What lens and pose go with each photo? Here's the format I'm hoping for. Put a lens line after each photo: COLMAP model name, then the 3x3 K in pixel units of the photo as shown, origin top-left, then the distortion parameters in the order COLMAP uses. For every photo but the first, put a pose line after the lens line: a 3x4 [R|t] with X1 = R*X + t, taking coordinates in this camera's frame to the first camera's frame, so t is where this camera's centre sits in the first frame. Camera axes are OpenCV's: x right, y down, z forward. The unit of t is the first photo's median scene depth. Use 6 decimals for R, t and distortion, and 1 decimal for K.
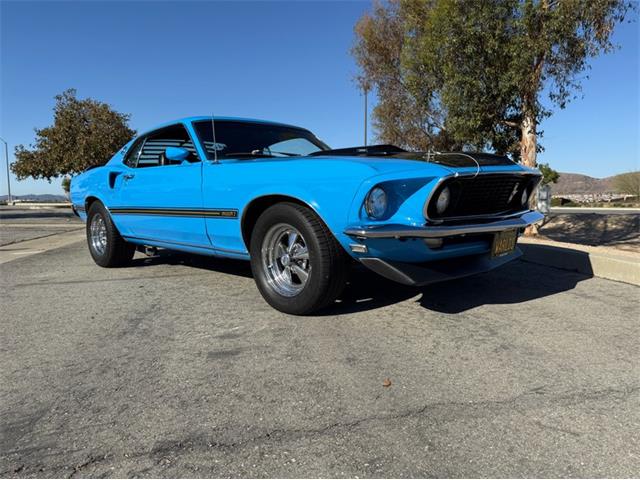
lens RADIAL K [[452.1, 0, 321.7], [0, 452.1, 238.4], [0, 0, 1]] dist [0.007724, -0.006224]
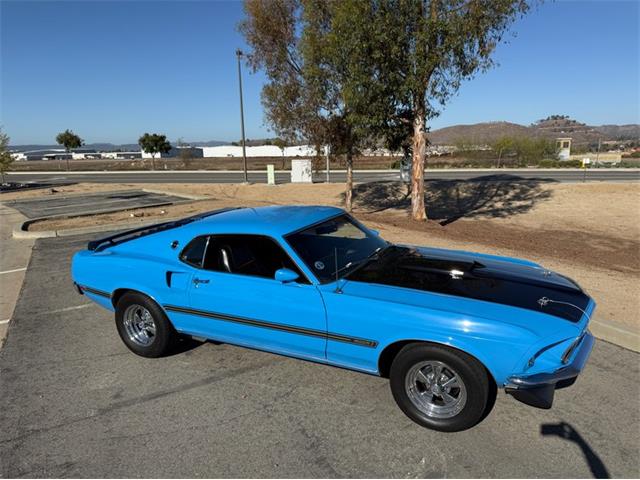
lens RADIAL K [[444.1, 0, 322.3], [0, 444.1, 237.9], [0, 0, 1]] dist [0.117720, -0.212908]
pose [[0.950636, -0.065664, 0.303281, -0.147939], [0.035674, 0.994001, 0.103391, -0.102843], [-0.308251, -0.087468, 0.947275, -0.005112]]
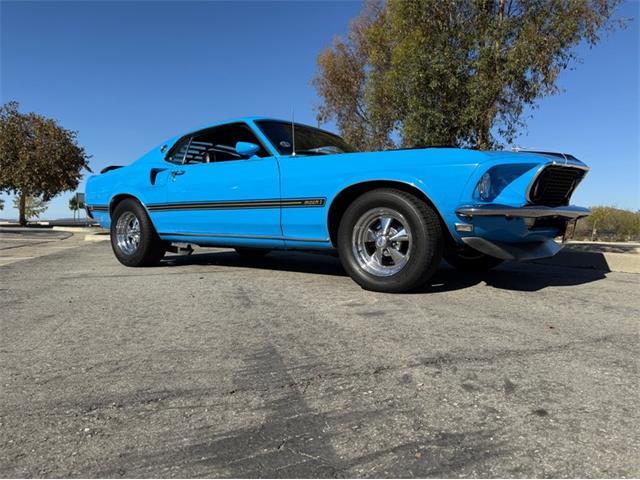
lens RADIAL K [[452.1, 0, 321.7], [0, 452.1, 238.4], [0, 0, 1]] dist [0.007724, -0.006224]
pose [[0.991016, 0.019235, 0.132349, -0.075830], [-0.010626, 0.997800, -0.065444, 0.023082], [-0.133317, 0.063450, 0.989040, -0.010099]]
